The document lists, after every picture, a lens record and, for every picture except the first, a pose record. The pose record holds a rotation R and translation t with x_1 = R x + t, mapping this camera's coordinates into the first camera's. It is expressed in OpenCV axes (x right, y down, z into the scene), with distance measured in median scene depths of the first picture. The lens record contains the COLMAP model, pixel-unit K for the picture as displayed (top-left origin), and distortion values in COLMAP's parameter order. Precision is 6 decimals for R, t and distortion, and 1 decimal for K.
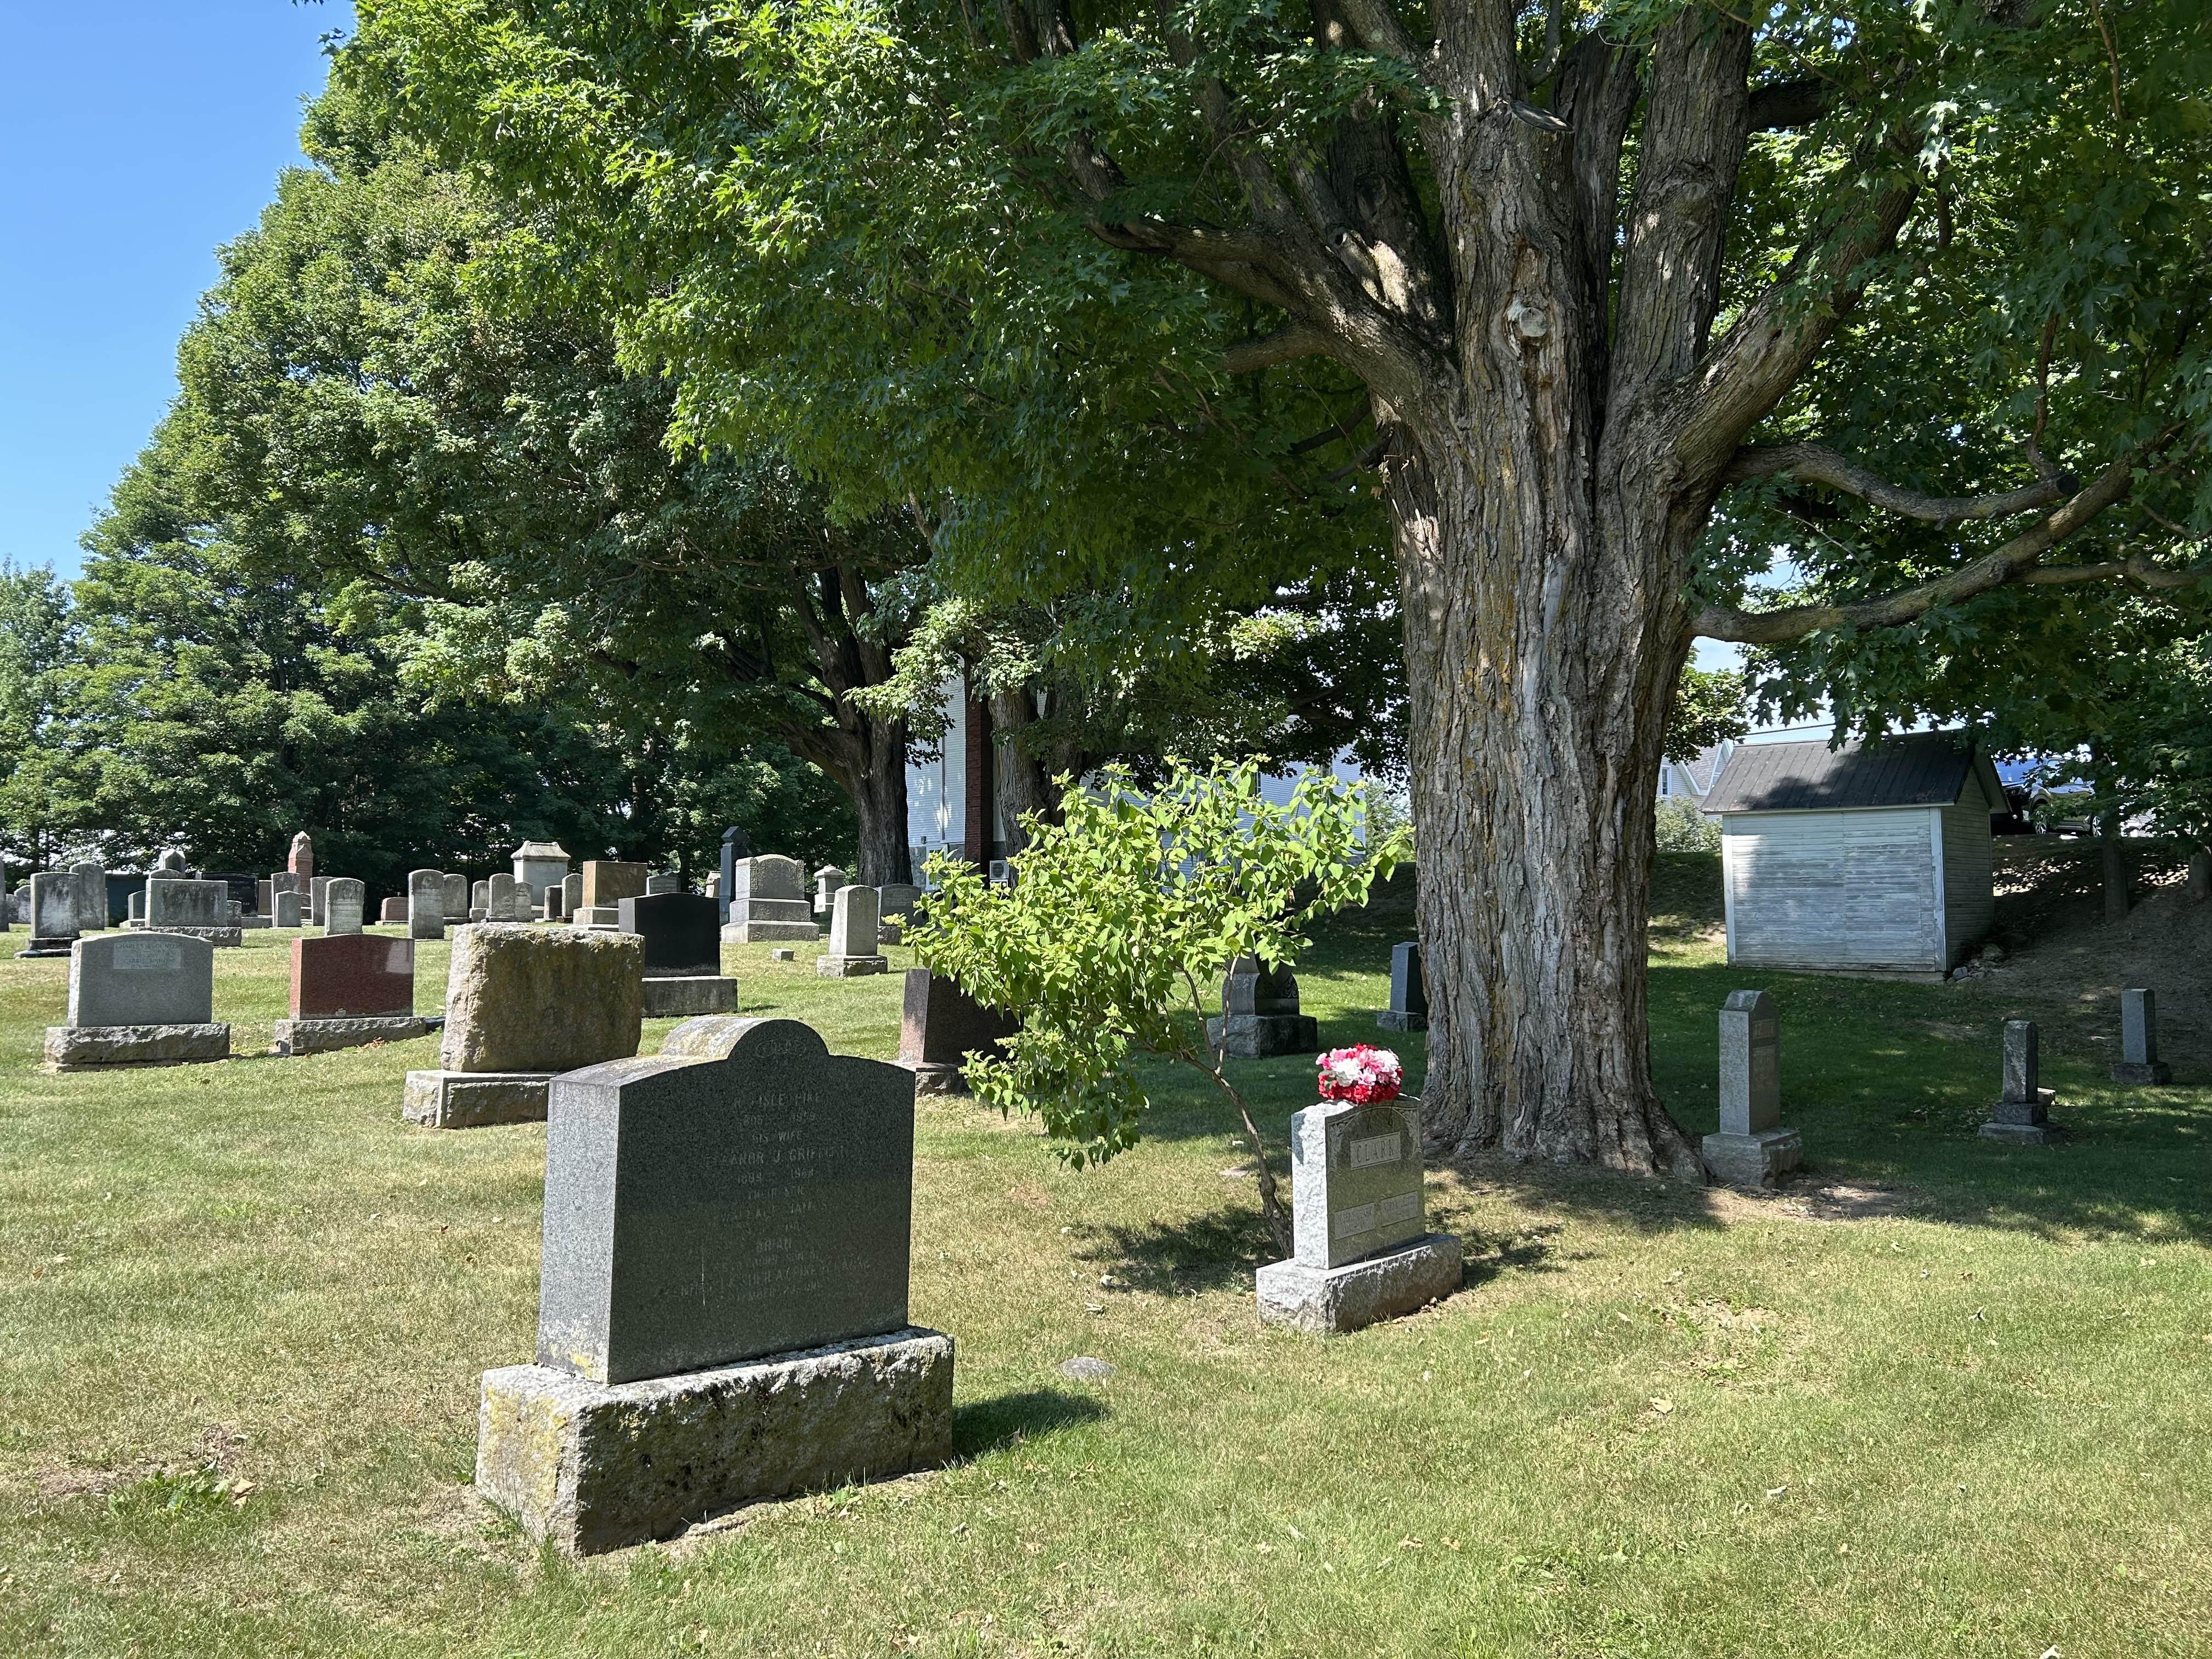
lens RADIAL K [[1677.7, 0, 1125.3], [0, 1677.7, 866.0], [0, 0, 1]] dist [0.044712, -0.058680]
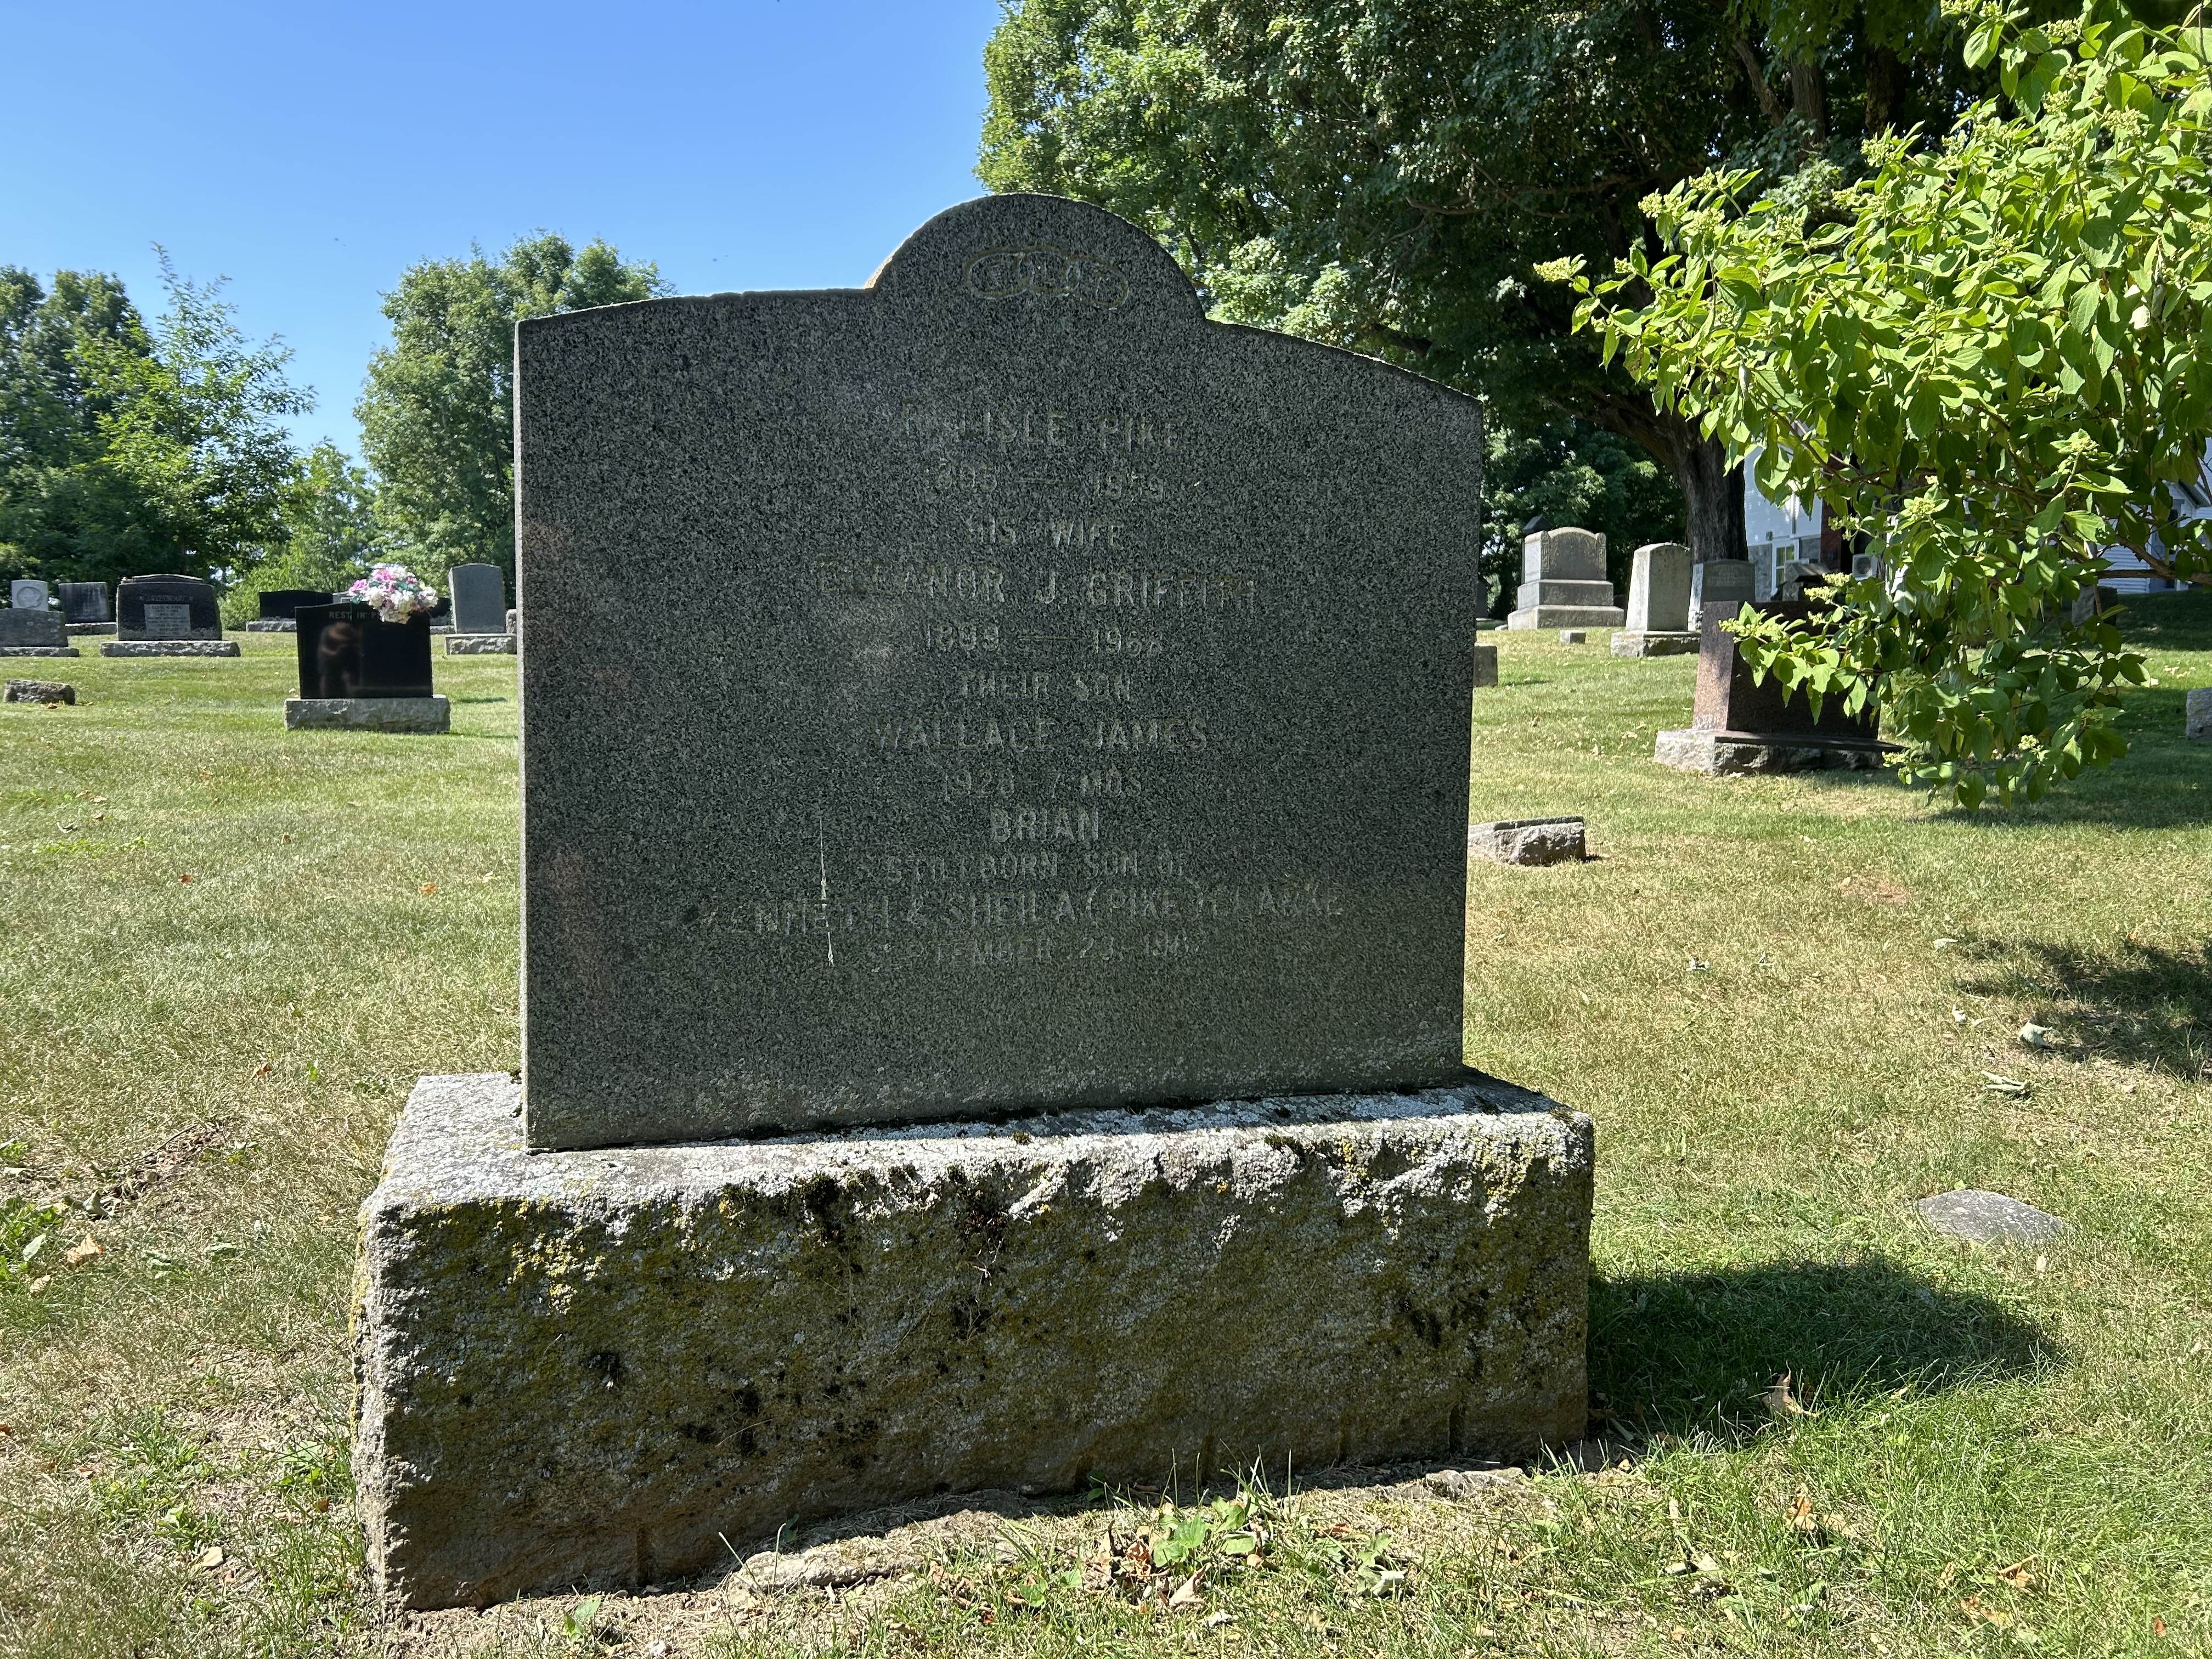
lens RADIAL K [[1677.7, 0, 1111.5], [0, 1677.7, 821.0], [0, 0, 1]] dist [0.044712, -0.058680]
pose [[0.878748, 0.027605, -0.476487, -0.020419], [0.032004, 0.992671, 0.116532, 0.172680], [0.476212, -0.117652, 0.871424, 0.652309]]
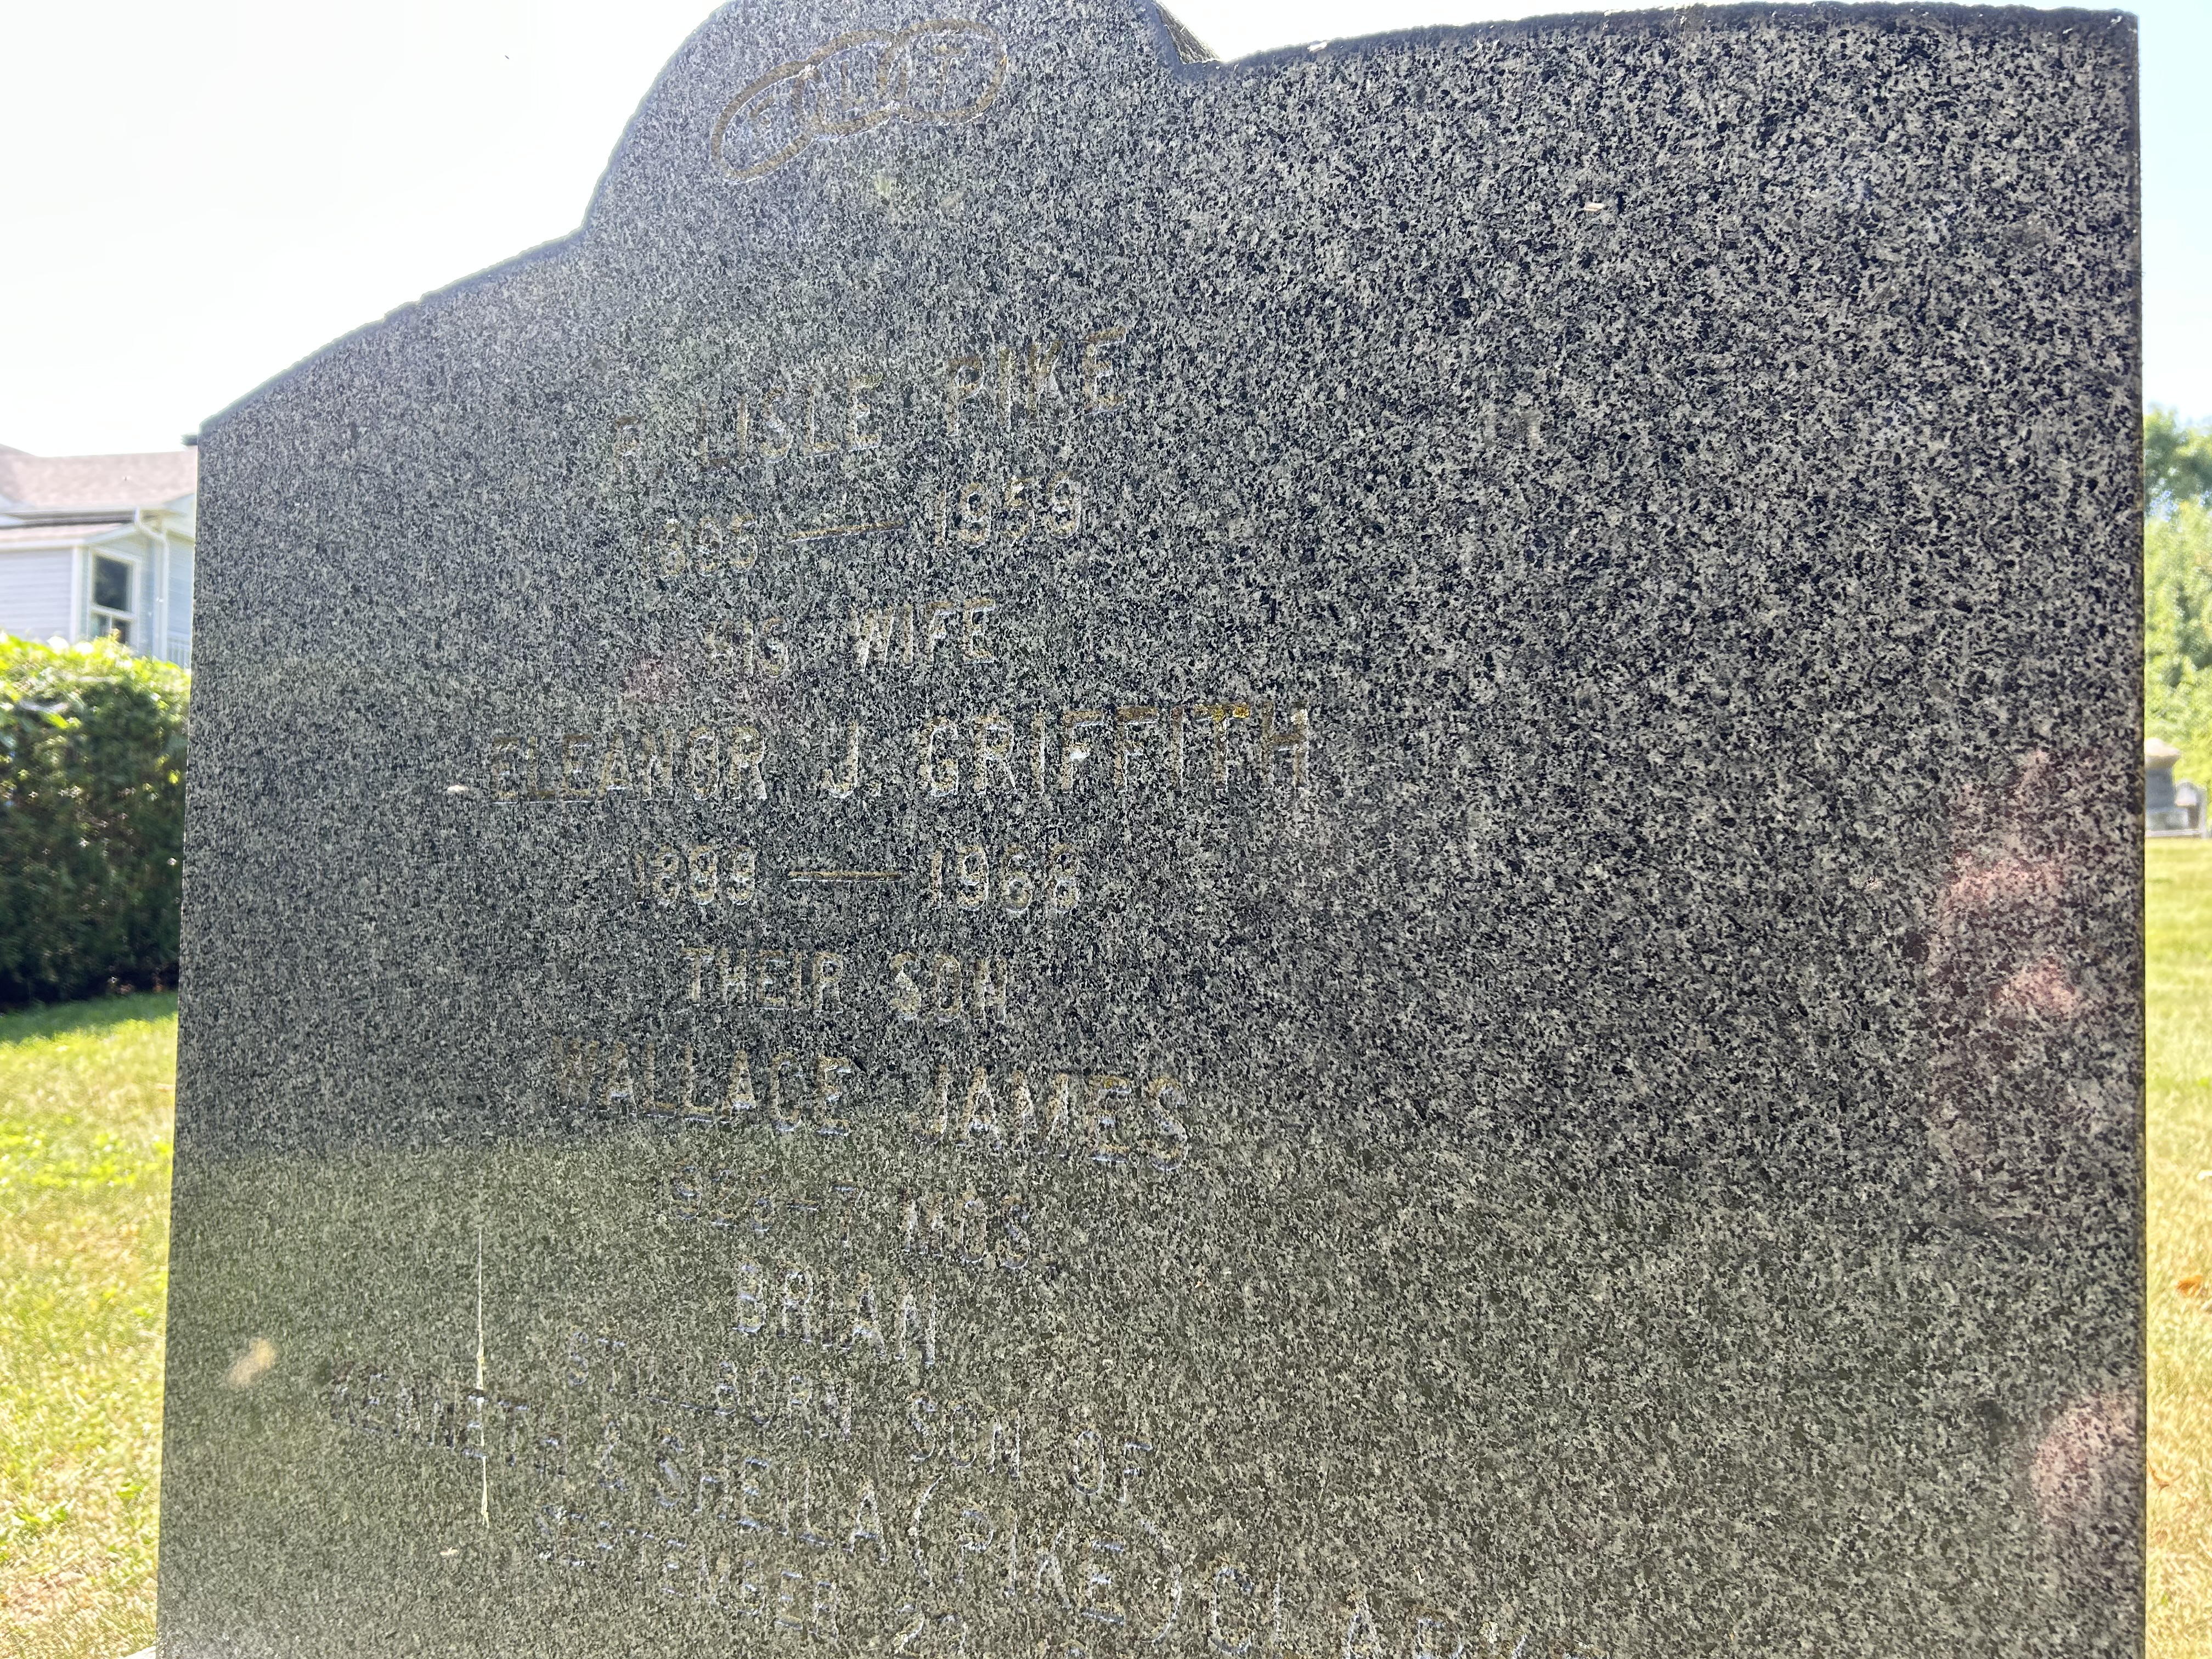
lens RADIAL K [[1677.7, 0, 1099.8], [0, 1677.7, 827.1], [0, 0, 1]] dist [0.044712, -0.058680]
pose [[0.205200, -0.059111, -0.976933, -0.043178], [0.046262, 0.997645, -0.050647, 0.179345], [0.977626, -0.034802, 0.207452, 0.941599]]
